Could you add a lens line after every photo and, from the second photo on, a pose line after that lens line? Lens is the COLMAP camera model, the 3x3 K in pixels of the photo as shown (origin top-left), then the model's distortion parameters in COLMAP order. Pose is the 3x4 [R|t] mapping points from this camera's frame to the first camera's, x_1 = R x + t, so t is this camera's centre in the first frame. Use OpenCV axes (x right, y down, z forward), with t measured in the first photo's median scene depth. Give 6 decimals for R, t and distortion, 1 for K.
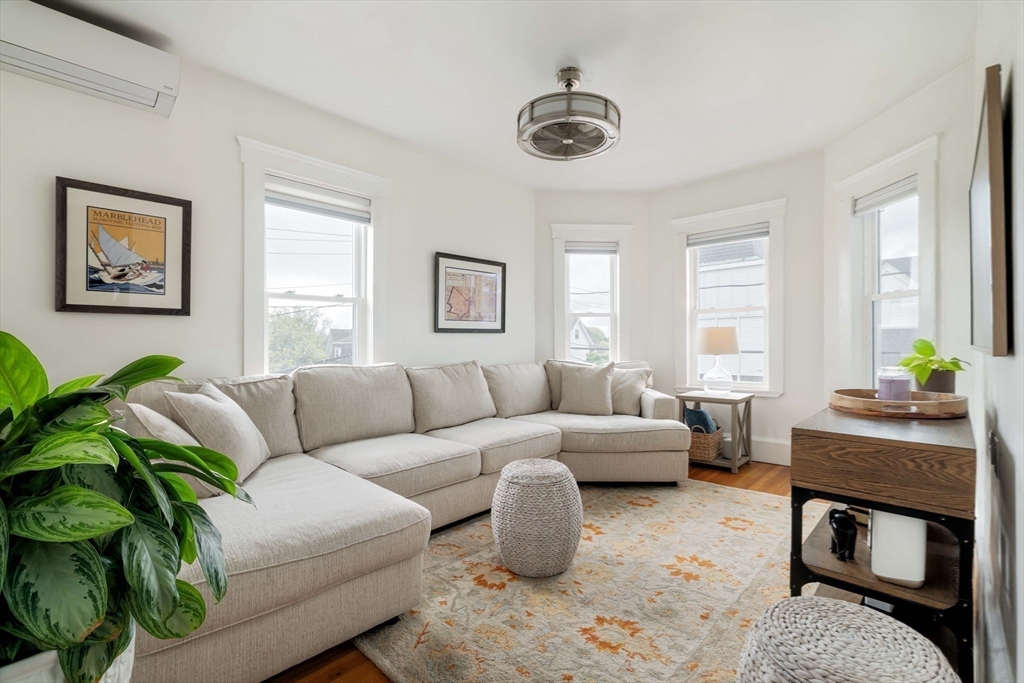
lens RADIAL K [[460.2, 0, 523.0], [0, 460.2, 331.9], [0, 0, 1]] dist [-0.000210, 0.000243]
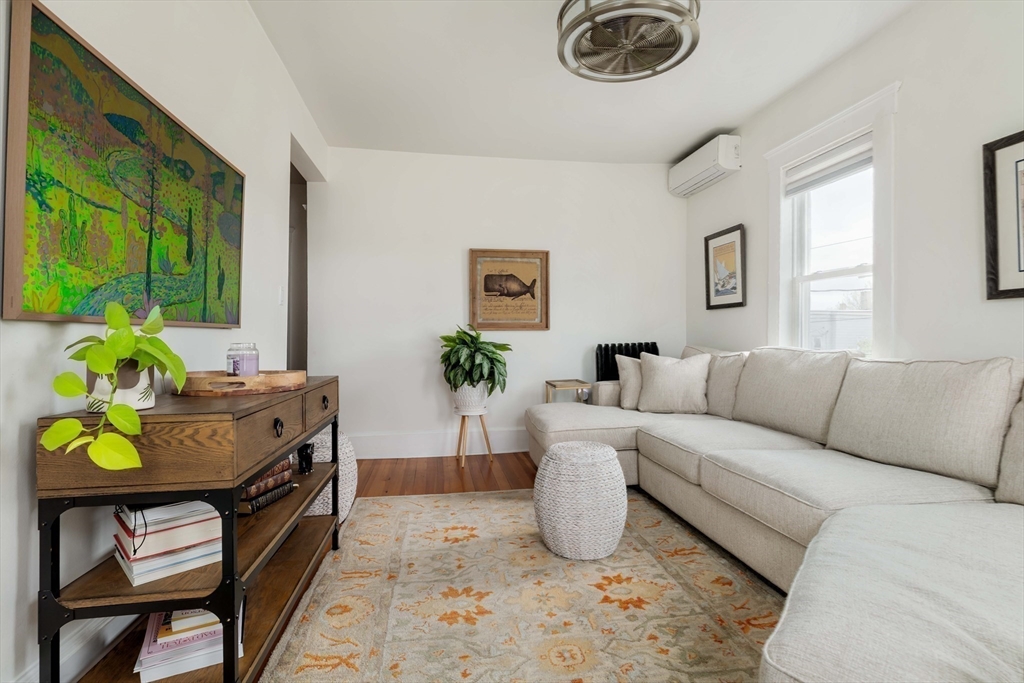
lens RADIAL K [[464.9, 0, 512.7], [0, 464.9, 334.4], [0, 0, 1]] dist [-0.002298, 0.000607]
pose [[-0.607265, -0.002135, -0.794497, 0.804555], [0.015888, 0.999764, -0.014830, 0.057448], [0.794341, -0.021629, -0.607087, 1.335498]]
